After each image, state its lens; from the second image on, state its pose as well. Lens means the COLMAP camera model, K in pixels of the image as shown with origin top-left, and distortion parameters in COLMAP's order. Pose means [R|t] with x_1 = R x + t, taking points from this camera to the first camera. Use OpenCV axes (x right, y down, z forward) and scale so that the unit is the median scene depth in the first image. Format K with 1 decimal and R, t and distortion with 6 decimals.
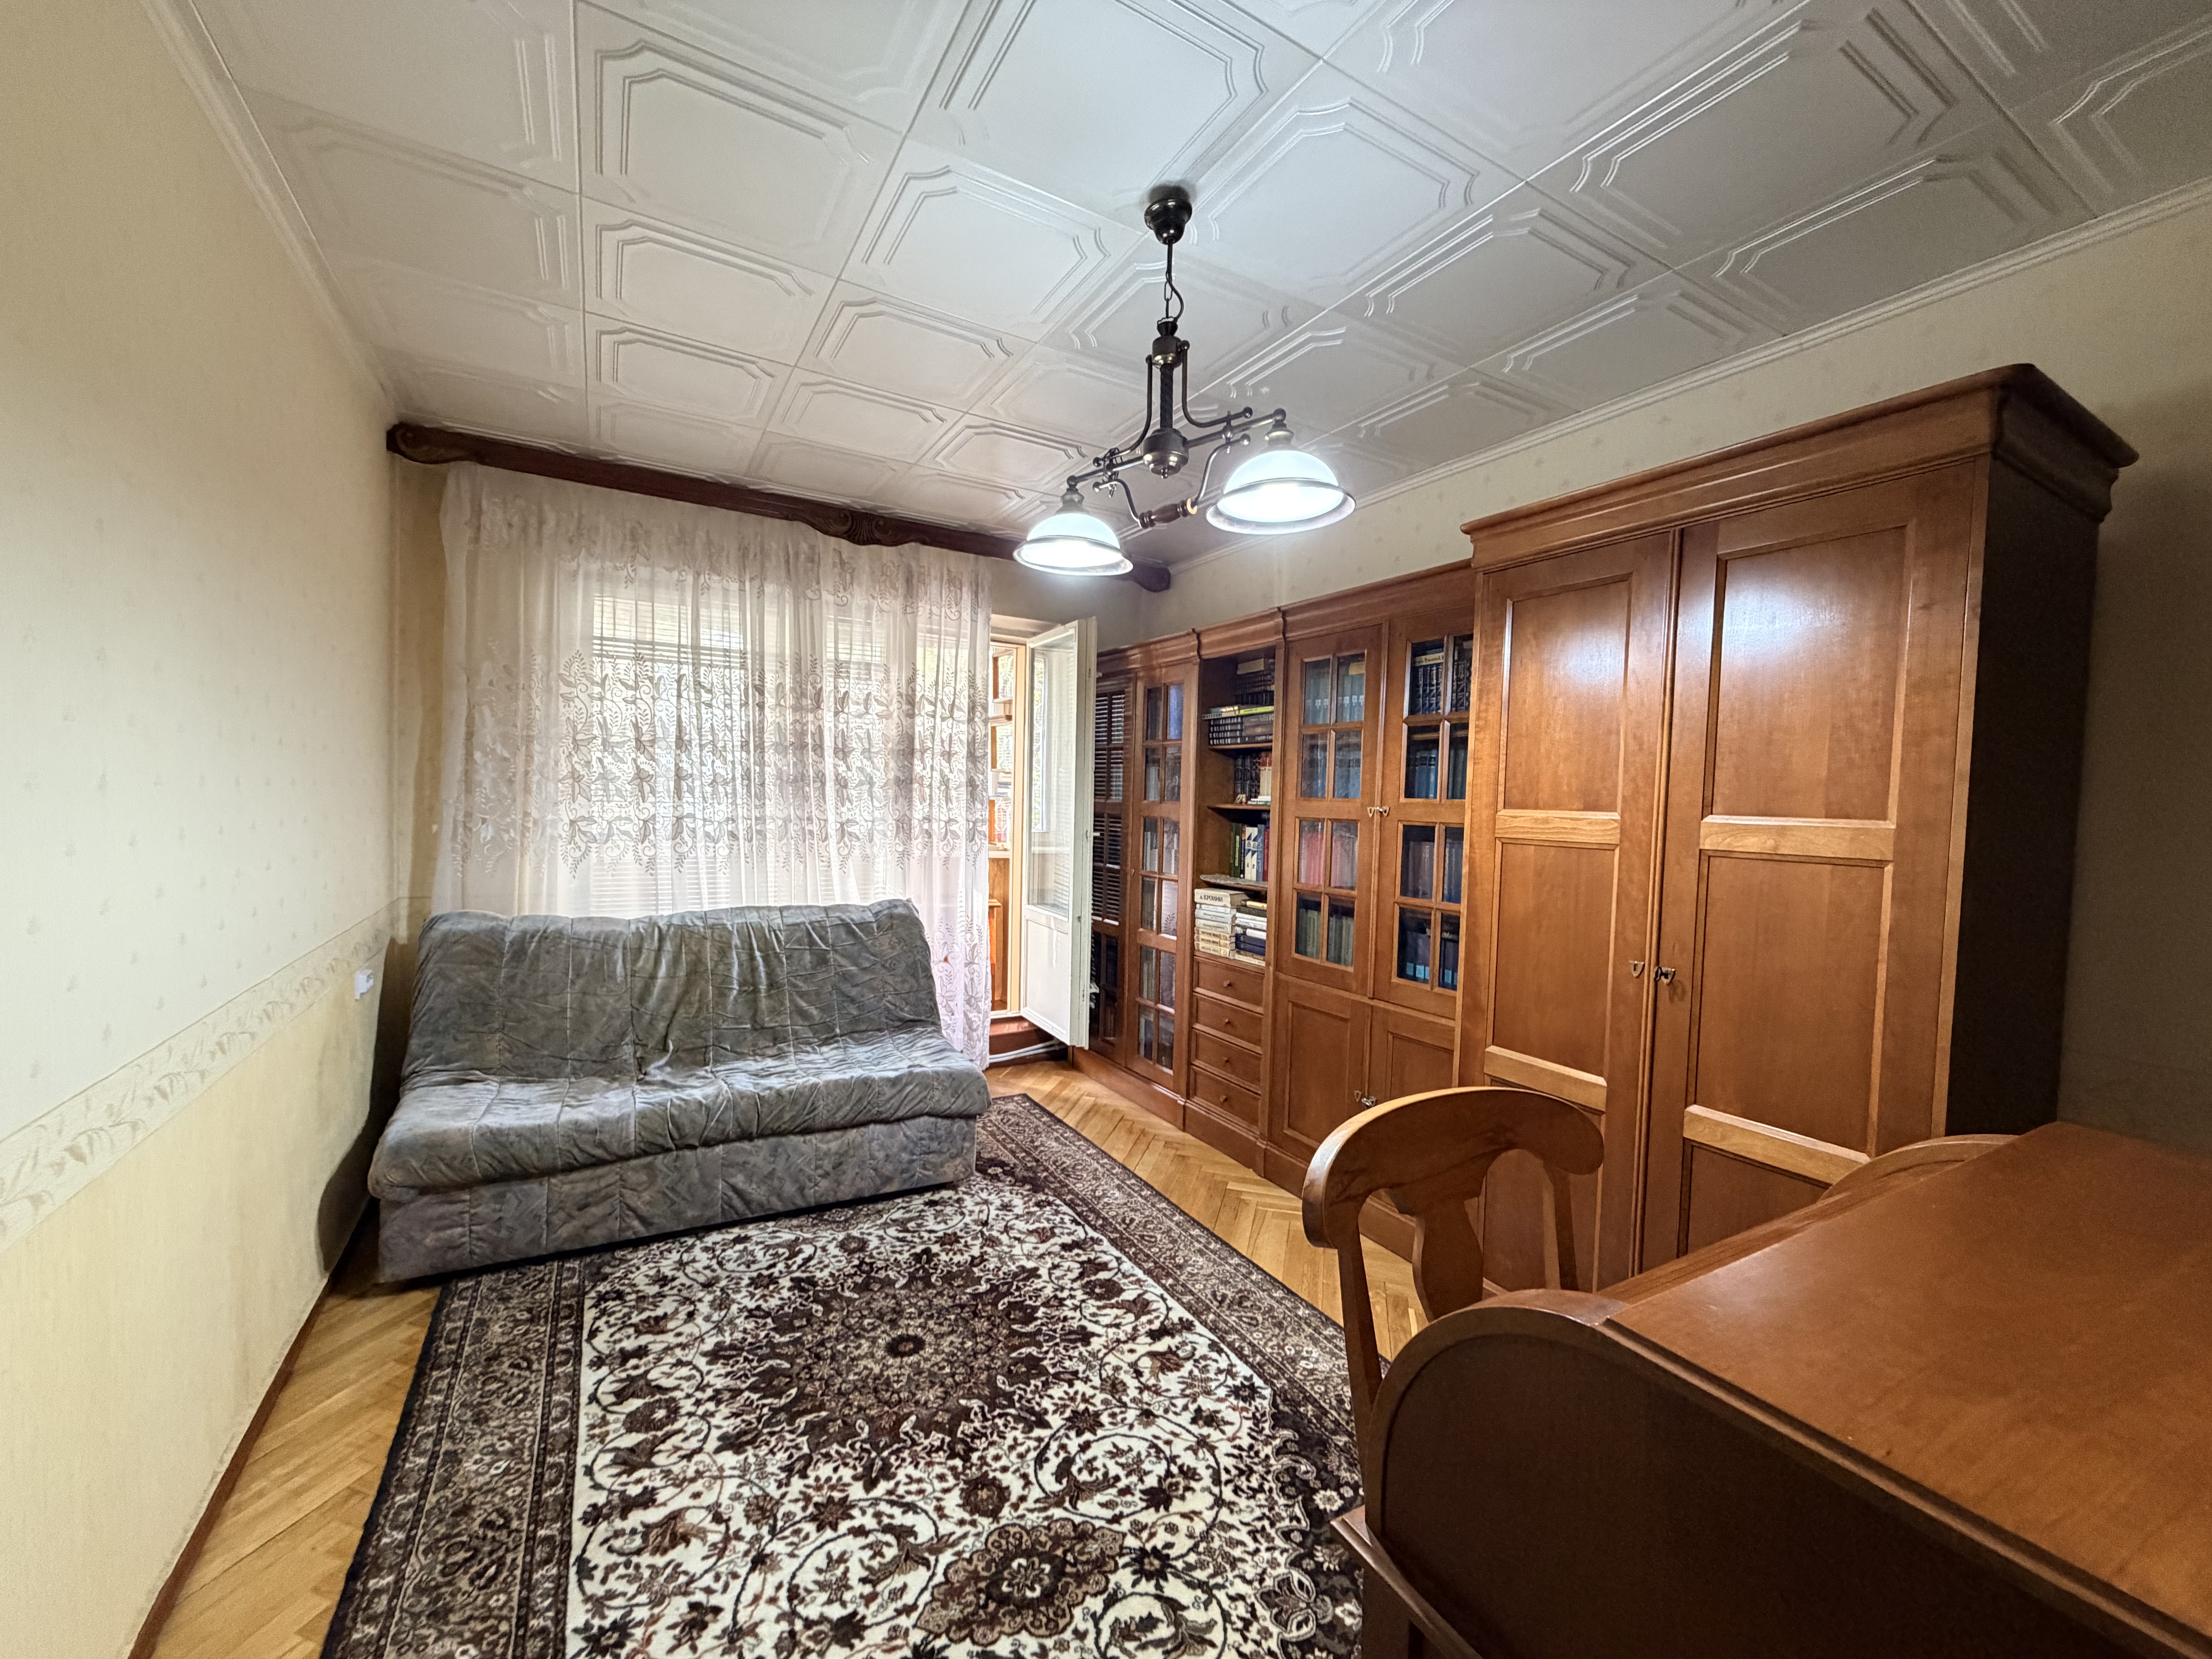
lens RADIAL K [[879.7, 0, 1108.4], [0, 879.7, 832.3], [0, 0, 1]] dist [0.000184, -0.000006]
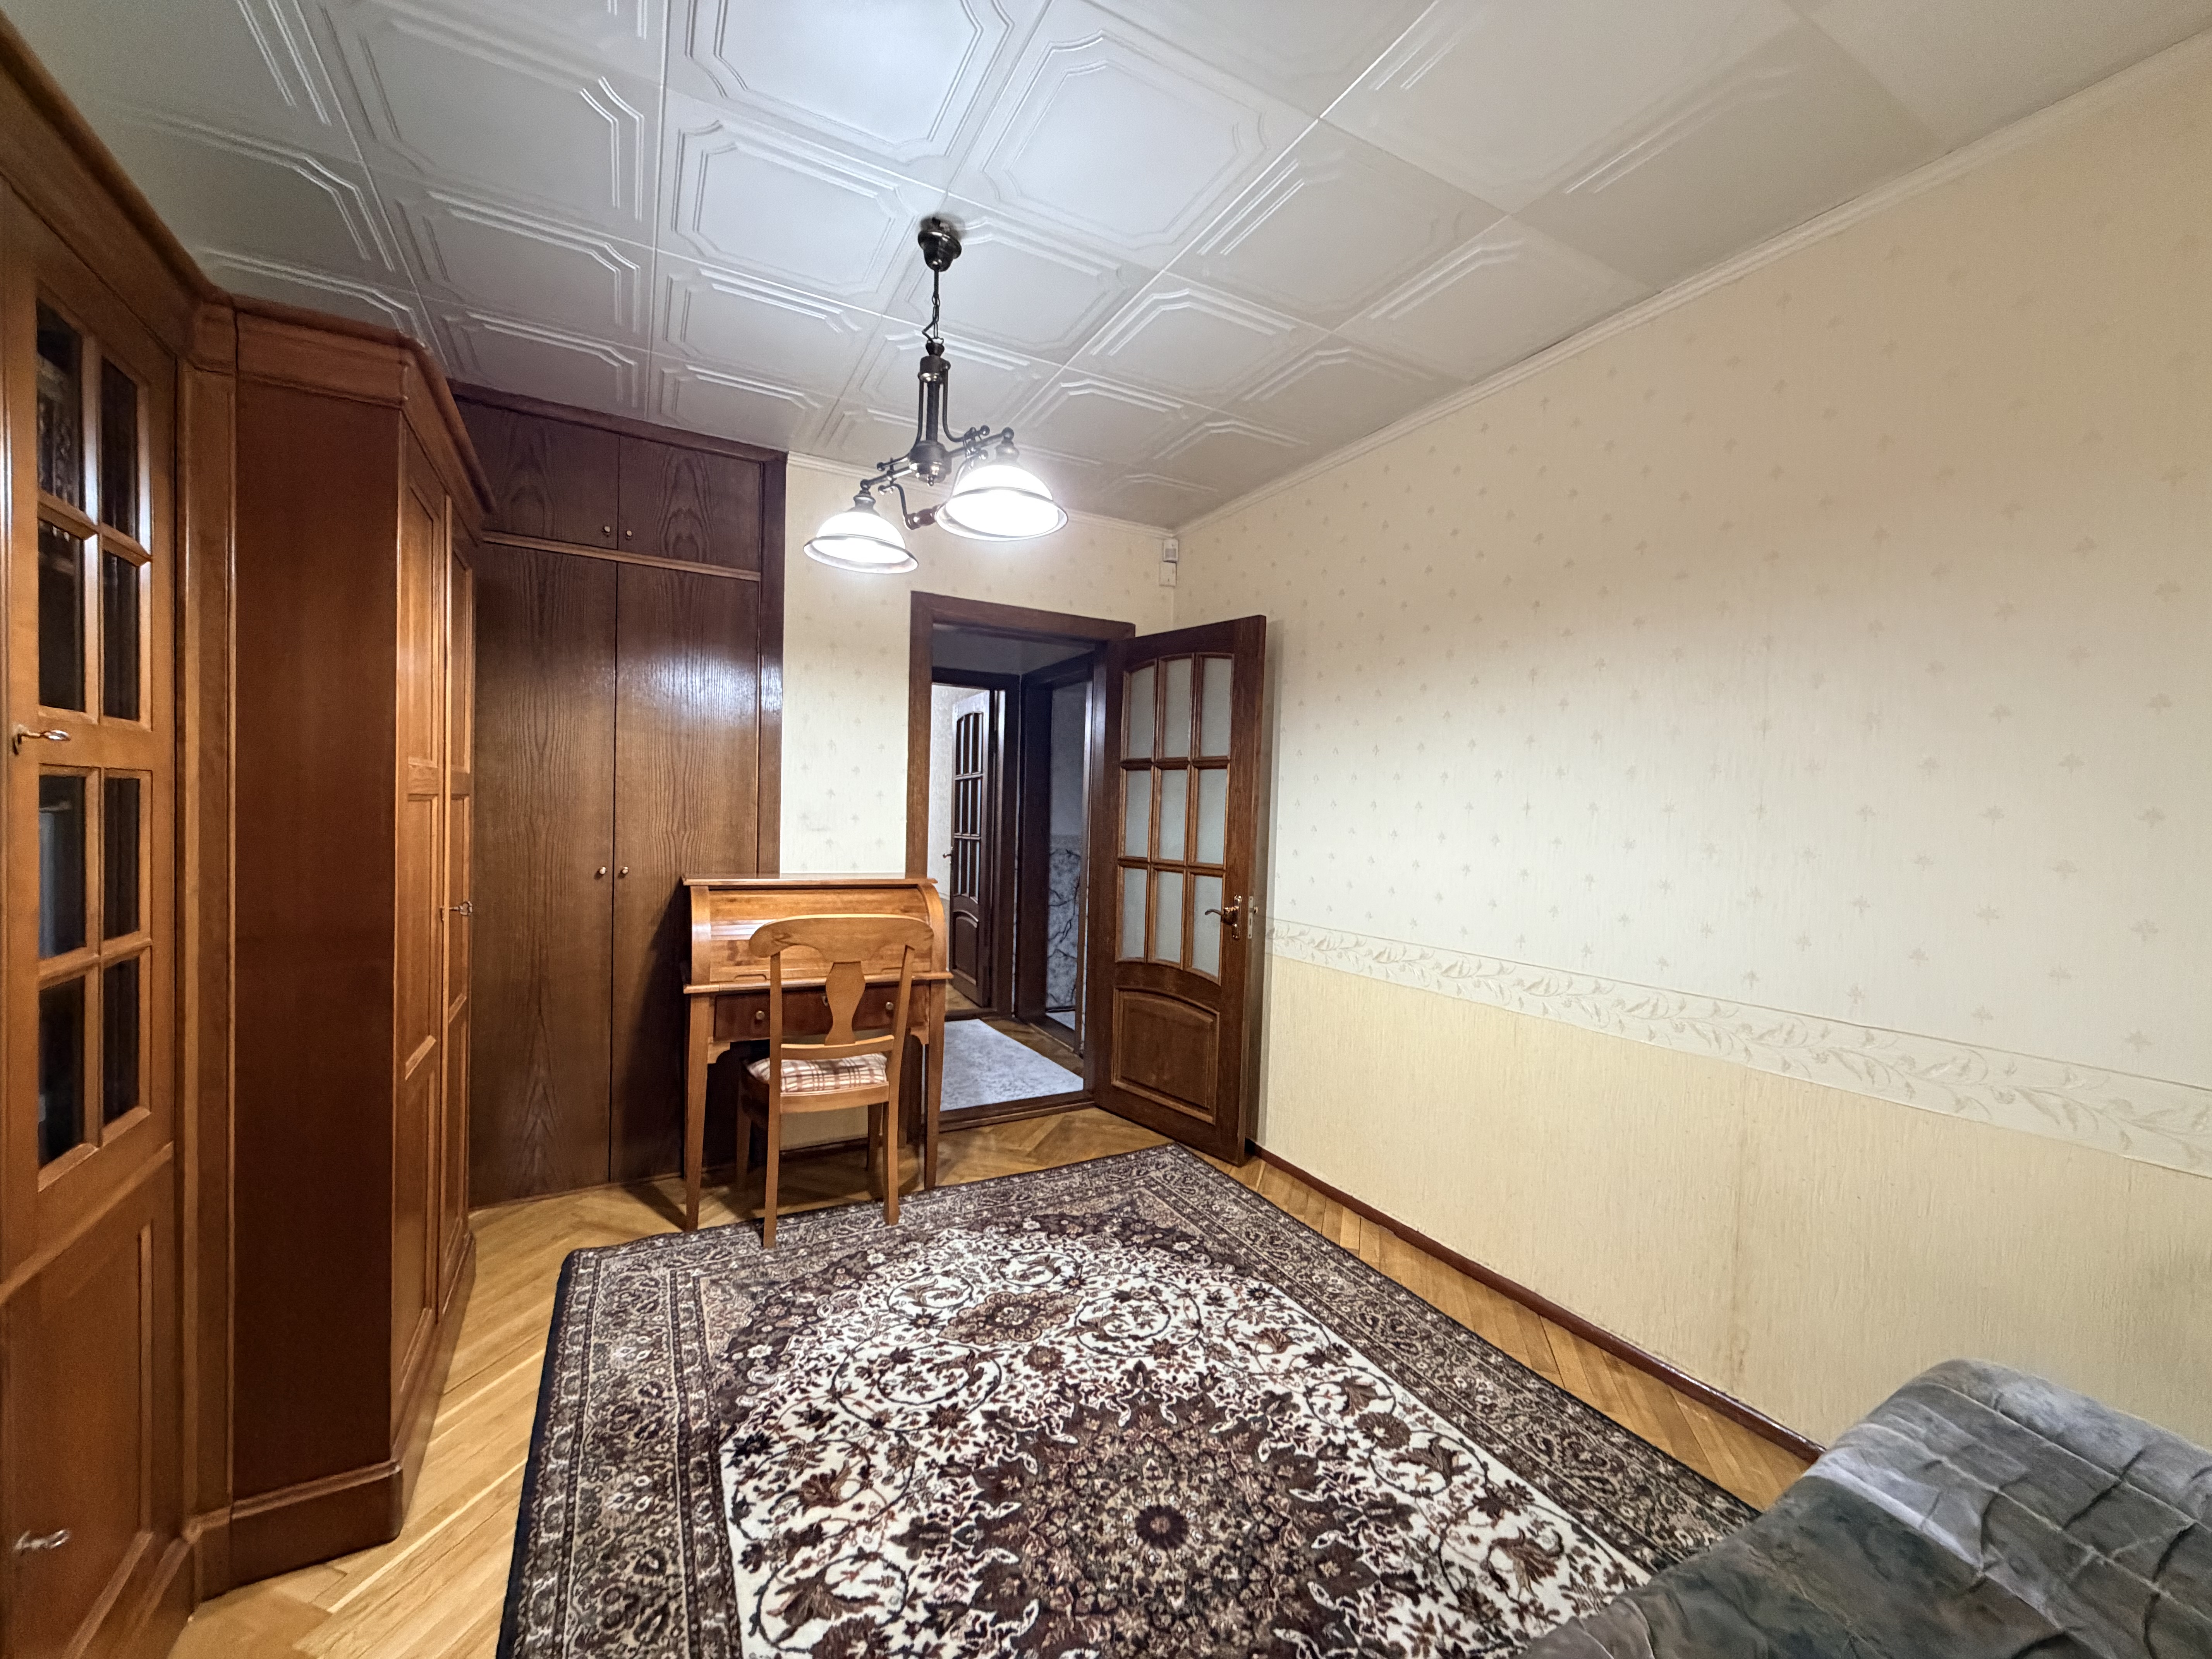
lens RADIAL K [[879.7, 0, 1102.1], [0, 879.7, 834.6], [0, 0, 1]] dist [0.000184, -0.000006]
pose [[-0.997761, -0.059892, 0.029758, -0.199265], [-0.057750, 0.995995, 0.068258, -0.051238], [-0.033727, 0.066387, -0.997224, 2.017051]]
